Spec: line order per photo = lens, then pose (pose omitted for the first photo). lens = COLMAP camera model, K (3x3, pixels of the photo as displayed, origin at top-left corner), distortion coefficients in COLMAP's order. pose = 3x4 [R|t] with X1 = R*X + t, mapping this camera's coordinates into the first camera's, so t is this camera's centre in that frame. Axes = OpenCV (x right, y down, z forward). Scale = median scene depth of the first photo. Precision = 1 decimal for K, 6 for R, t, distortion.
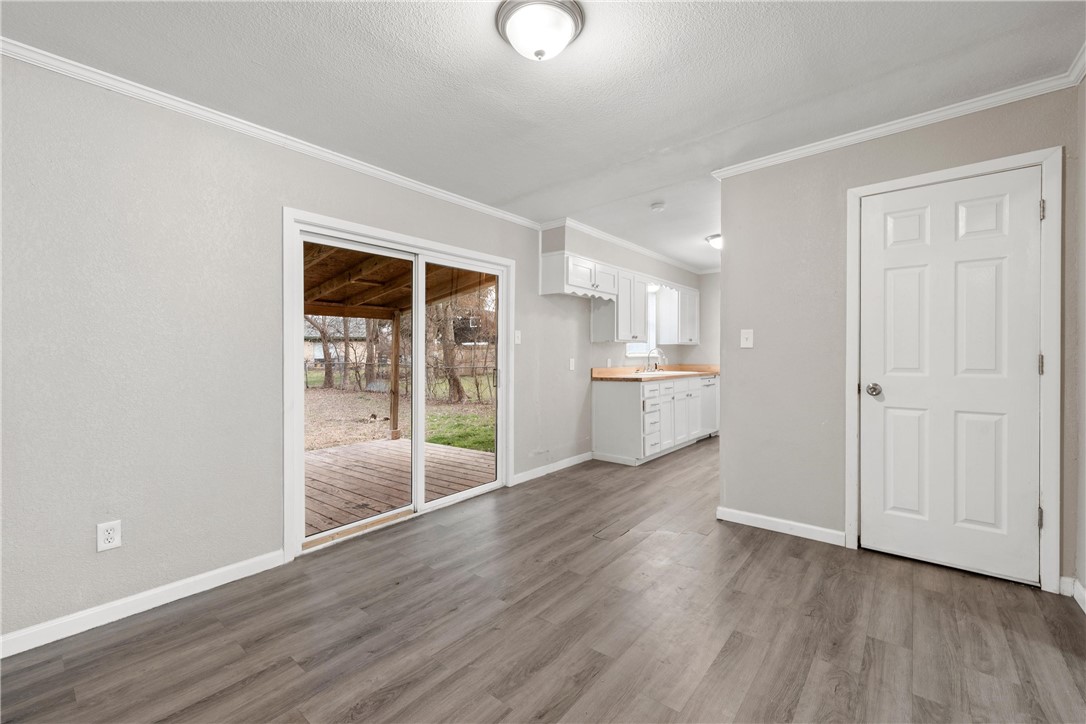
lens RADIAL K [[448.5, 0, 545.7], [0, 448.5, 353.8], [0, 0, 1]] dist [-0.001243, -0.000266]
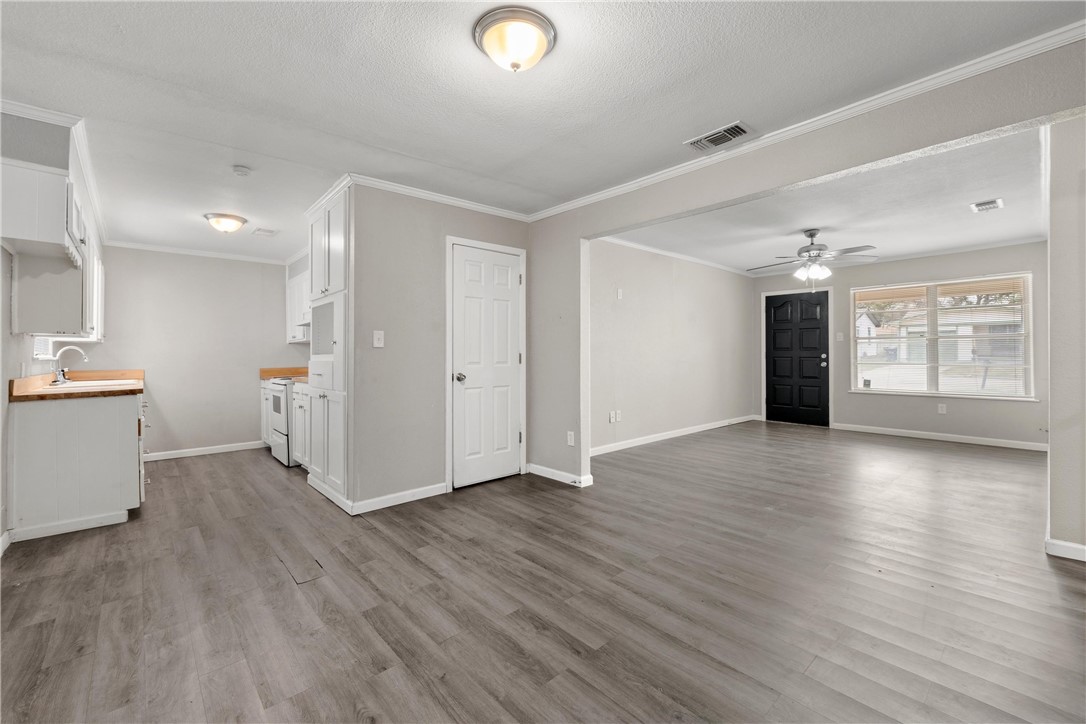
lens RADIAL K [[448.5, 0, 545.7], [0, 448.5, 353.8], [0, 0, 1]] dist [-0.001243, -0.000266]
pose [[0.145206, 0.005223, 0.989388, -0.758454], [0.004877, 0.999970, -0.005994, 0.014021], [-0.989389, 0.005696, 0.145176, 0.570216]]
